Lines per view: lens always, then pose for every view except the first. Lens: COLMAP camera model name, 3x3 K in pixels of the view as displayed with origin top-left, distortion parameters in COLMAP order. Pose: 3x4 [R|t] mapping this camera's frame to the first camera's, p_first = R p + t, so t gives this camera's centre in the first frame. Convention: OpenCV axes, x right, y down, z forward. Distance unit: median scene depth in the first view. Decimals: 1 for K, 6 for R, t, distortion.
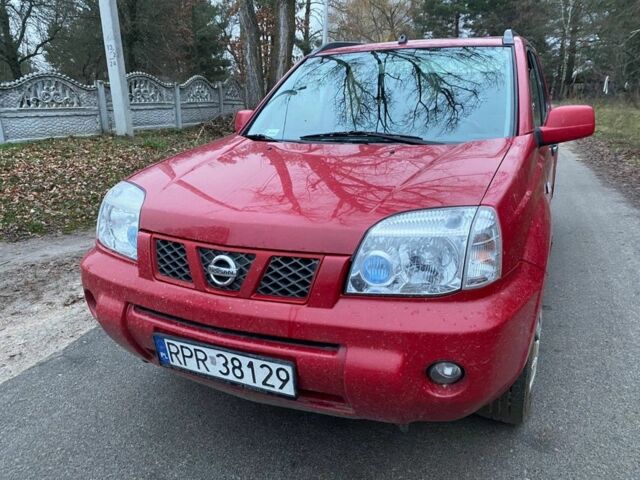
lens RADIAL K [[477.1, 0, 325.3], [0, 477.1, 243.0], [0, 0, 1]] dist [0.029215, -0.023988]
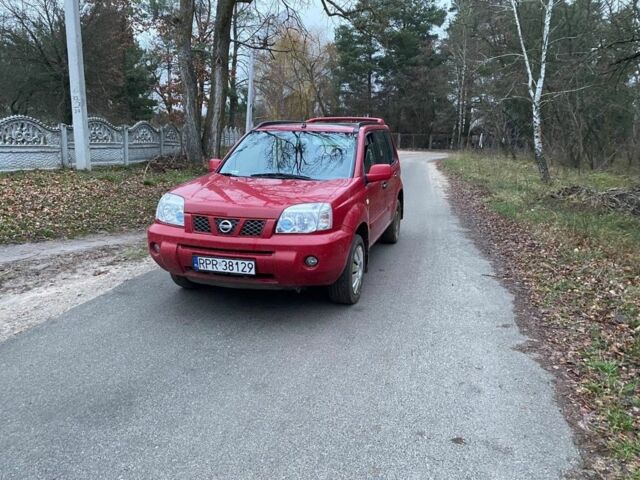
lens RADIAL K [[477.1, 0, 323.2], [0, 477.1, 239.3], [0, 0, 1]] dist [0.029215, -0.023988]
pose [[0.987727, 0.006791, 0.156042, -0.020775], [0.006958, 0.996149, -0.087398, 0.072484], [-0.156034, 0.087411, 0.983876, -0.322915]]
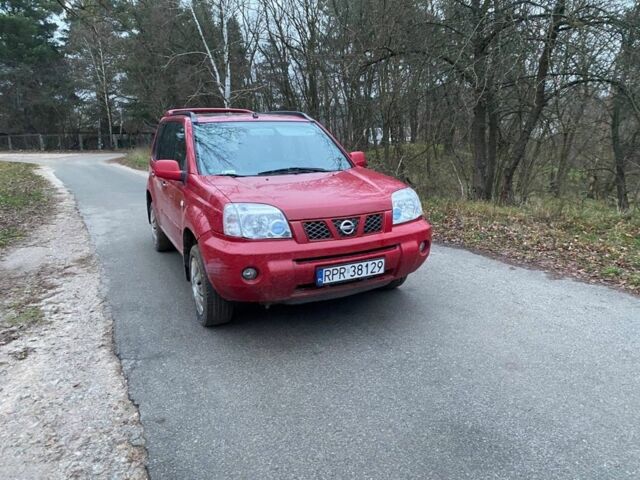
lens RADIAL K [[477.1, 0, 318.2], [0, 477.1, 236.9], [0, 0, 1]] dist [0.029215, -0.023988]
pose [[0.646441, -0.157242, 0.746585, -0.407785], [0.236442, 0.971646, -0.000084, 0.014241], [-0.725403, 0.176578, 0.665290, -0.075129]]
